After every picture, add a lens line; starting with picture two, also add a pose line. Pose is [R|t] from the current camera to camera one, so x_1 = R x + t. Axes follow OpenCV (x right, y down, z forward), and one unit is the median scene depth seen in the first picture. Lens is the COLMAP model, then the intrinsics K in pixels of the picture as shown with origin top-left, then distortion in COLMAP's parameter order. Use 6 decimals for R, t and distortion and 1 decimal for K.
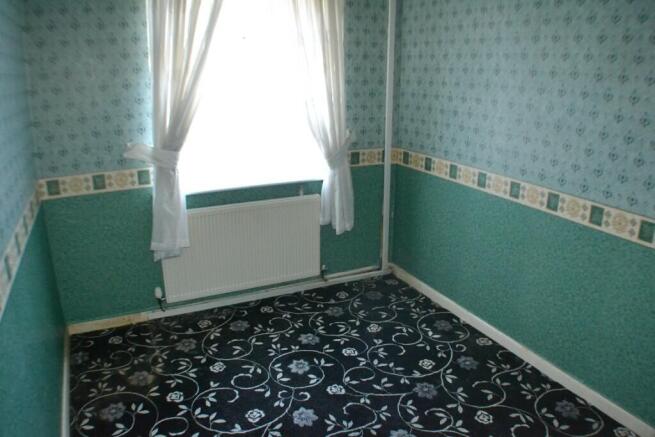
lens RADIAL K [[490.1, 0, 327.5], [0, 490.1, 218.5], [0, 0, 1]] dist [-0.203633, 0.058085]
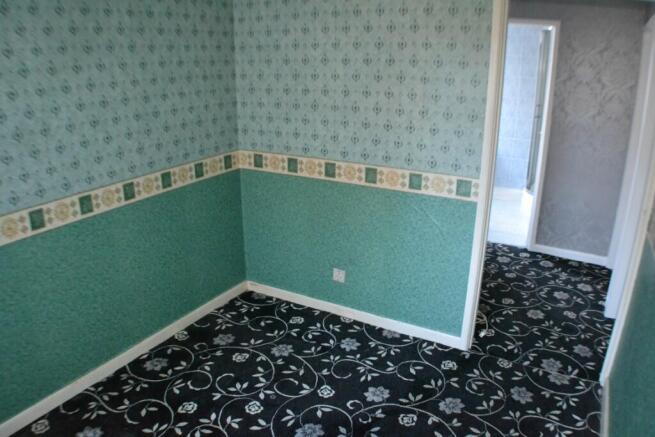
lens RADIAL K [[488.3, 0, 327.6], [0, 488.3, 236.3], [0, 0, 1]] dist [-0.195213, 0.053327]
pose [[-0.548919, -0.292592, 0.782993, -0.622270], [0.247436, 0.837872, 0.486565, -0.364435], [-0.798413, 0.460826, -0.387526, 1.152559]]
